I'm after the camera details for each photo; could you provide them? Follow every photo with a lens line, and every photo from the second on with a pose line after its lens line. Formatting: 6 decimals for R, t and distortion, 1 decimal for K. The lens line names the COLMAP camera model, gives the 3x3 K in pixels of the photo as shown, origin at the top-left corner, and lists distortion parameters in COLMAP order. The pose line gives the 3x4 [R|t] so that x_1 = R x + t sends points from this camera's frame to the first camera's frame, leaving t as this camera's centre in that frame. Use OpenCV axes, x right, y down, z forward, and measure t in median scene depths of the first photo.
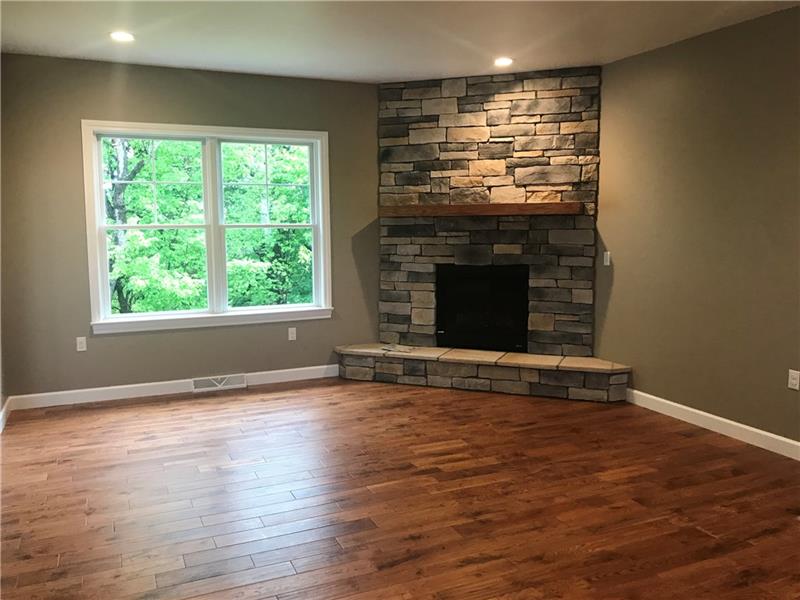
lens RADIAL K [[671.6, 0, 402.1], [0, 671.6, 289.5], [0, 0, 1]] dist [0.047842, -0.043393]
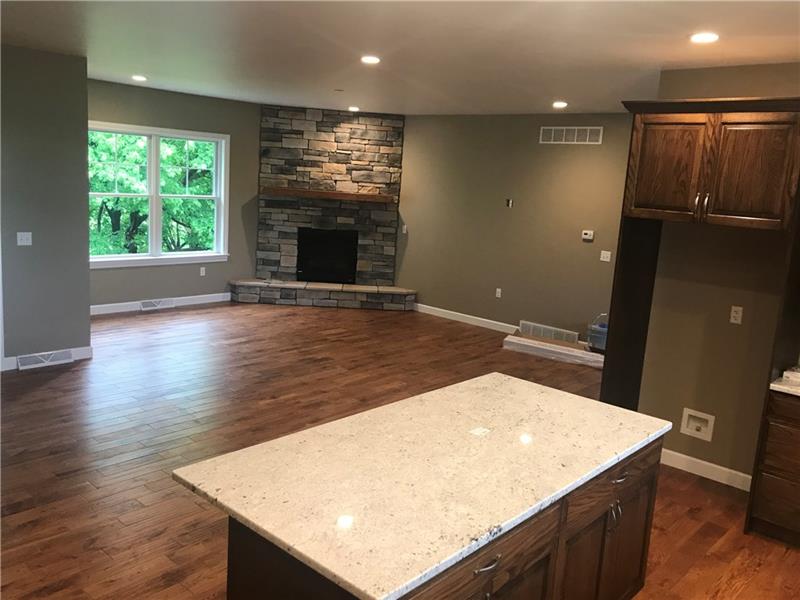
lens RADIAL K [[671.6, 0, 402.4], [0, 671.6, 294.4], [0, 0, 1]] dist [0.047842, -0.043393]
pose [[0.908596, -0.004254, 0.417653, -0.400354], [-0.029323, 0.996831, 0.073944, -0.006221], [-0.416644, -0.079432, 0.905593, -0.542785]]
